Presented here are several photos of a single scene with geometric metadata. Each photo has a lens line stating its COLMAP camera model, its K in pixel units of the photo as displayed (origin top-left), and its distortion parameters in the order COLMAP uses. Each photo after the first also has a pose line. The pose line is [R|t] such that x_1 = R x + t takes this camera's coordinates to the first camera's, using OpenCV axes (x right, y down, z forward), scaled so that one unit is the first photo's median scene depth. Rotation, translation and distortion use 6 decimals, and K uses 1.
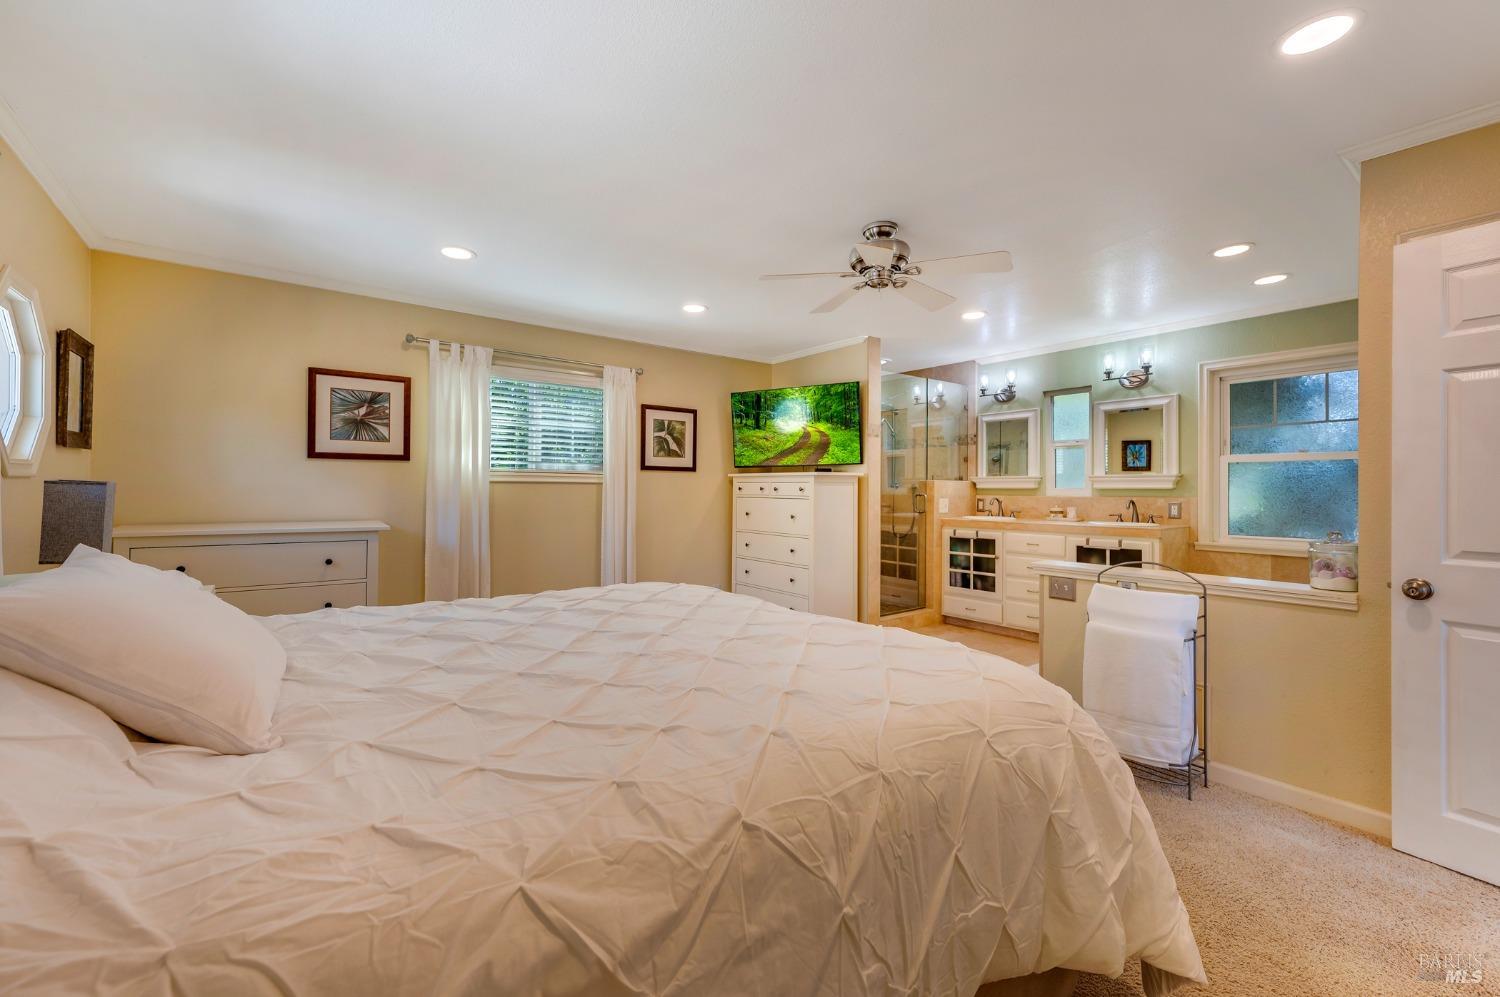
lens RADIAL K [[593.3, 0, 750.0], [0, 593.3, 498.5], [0, 0, 1]] dist [0.000795, 0.000086]
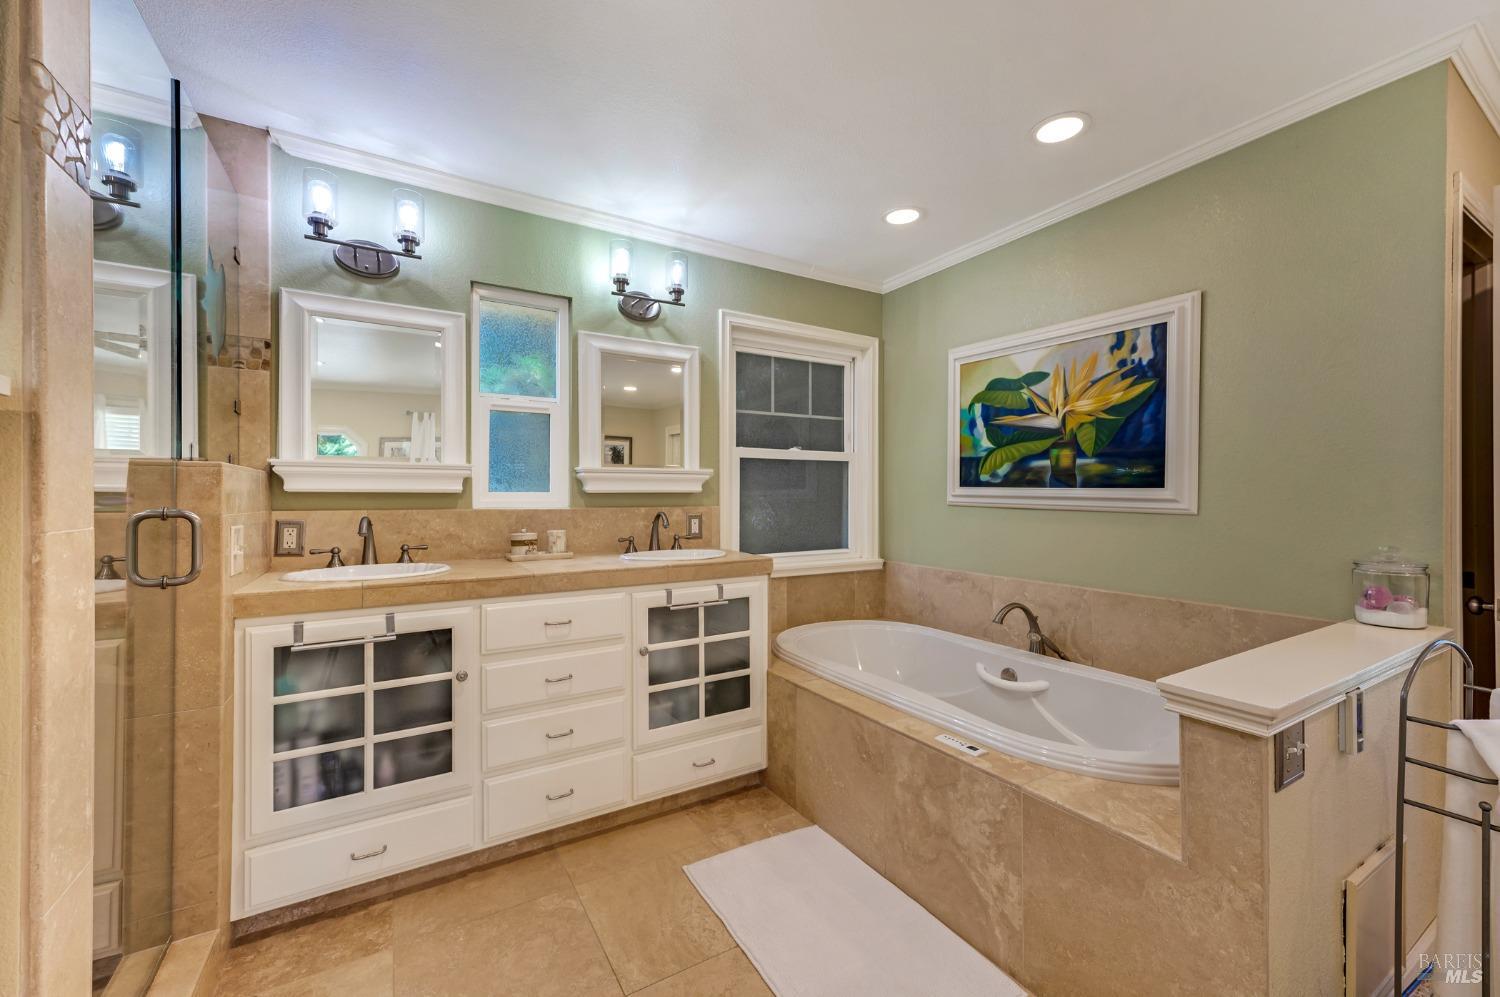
lens RADIAL K [[593.3, 0, 750.0], [0, 593.3, 498.5], [0, 0, 1]] dist [0.000795, 0.000086]
pose [[0.114637, -0.005006, 0.993395, 0.064215], [0.019663, 0.999803, 0.002769, -0.009488], [-0.993213, 0.019216, 0.114713, 0.741101]]
